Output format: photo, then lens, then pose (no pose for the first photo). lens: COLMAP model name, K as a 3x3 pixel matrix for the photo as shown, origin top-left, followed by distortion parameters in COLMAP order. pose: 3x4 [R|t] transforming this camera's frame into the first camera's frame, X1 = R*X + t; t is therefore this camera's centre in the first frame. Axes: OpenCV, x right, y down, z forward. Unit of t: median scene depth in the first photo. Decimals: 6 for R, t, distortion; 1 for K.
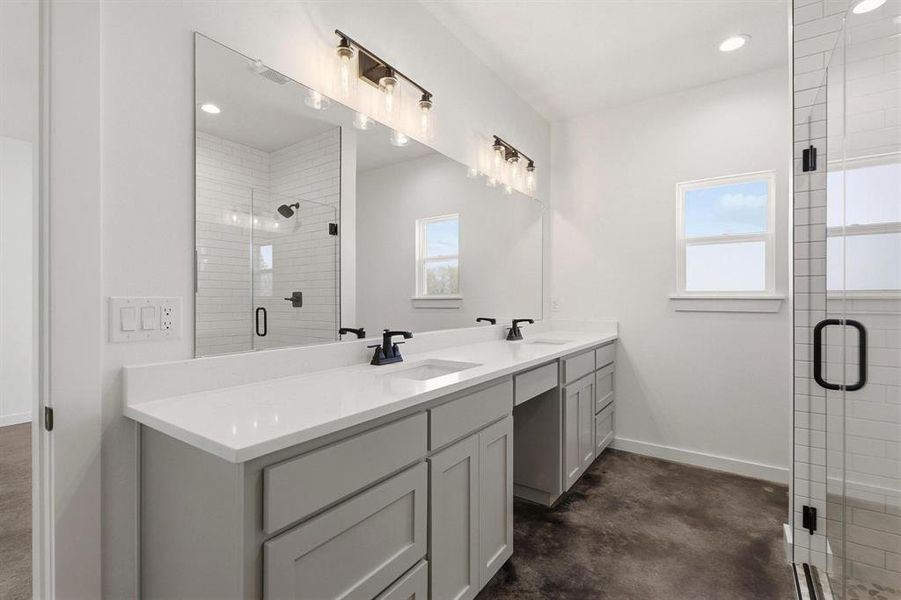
lens RADIAL K [[411.3, 0, 452.2], [0, 411.3, 299.9], [0, 0, 1]] dist [0.004647, 0.000247]
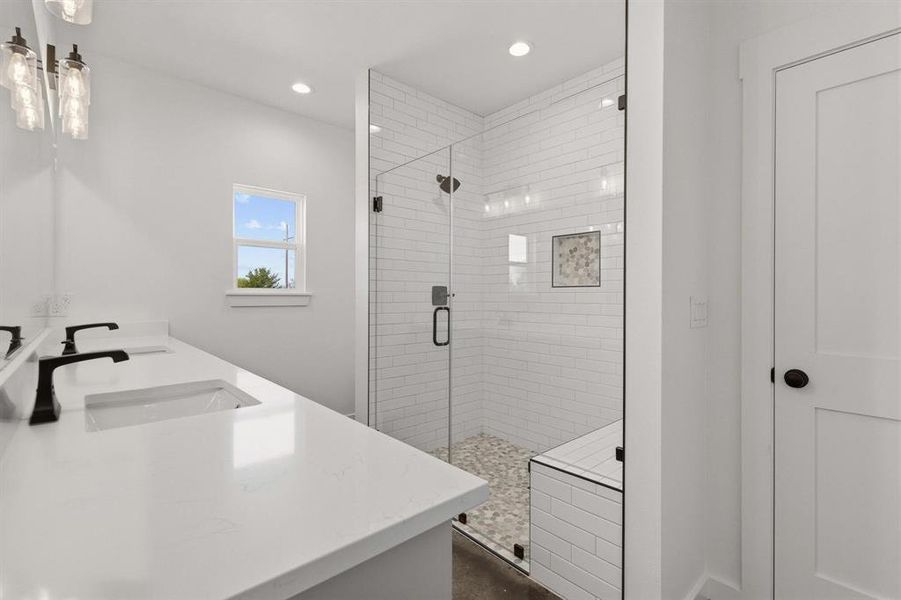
lens RADIAL K [[411.3, 0, 452.9], [0, 411.3, 296.8], [0, 0, 1]] dist [0.004647, 0.000247]
pose [[0.219174, -0.002422, 0.975683, -0.561740], [0.001729, 0.999996, 0.002094, 0.000083], [-0.975684, 0.001228, 0.219177, 0.387947]]
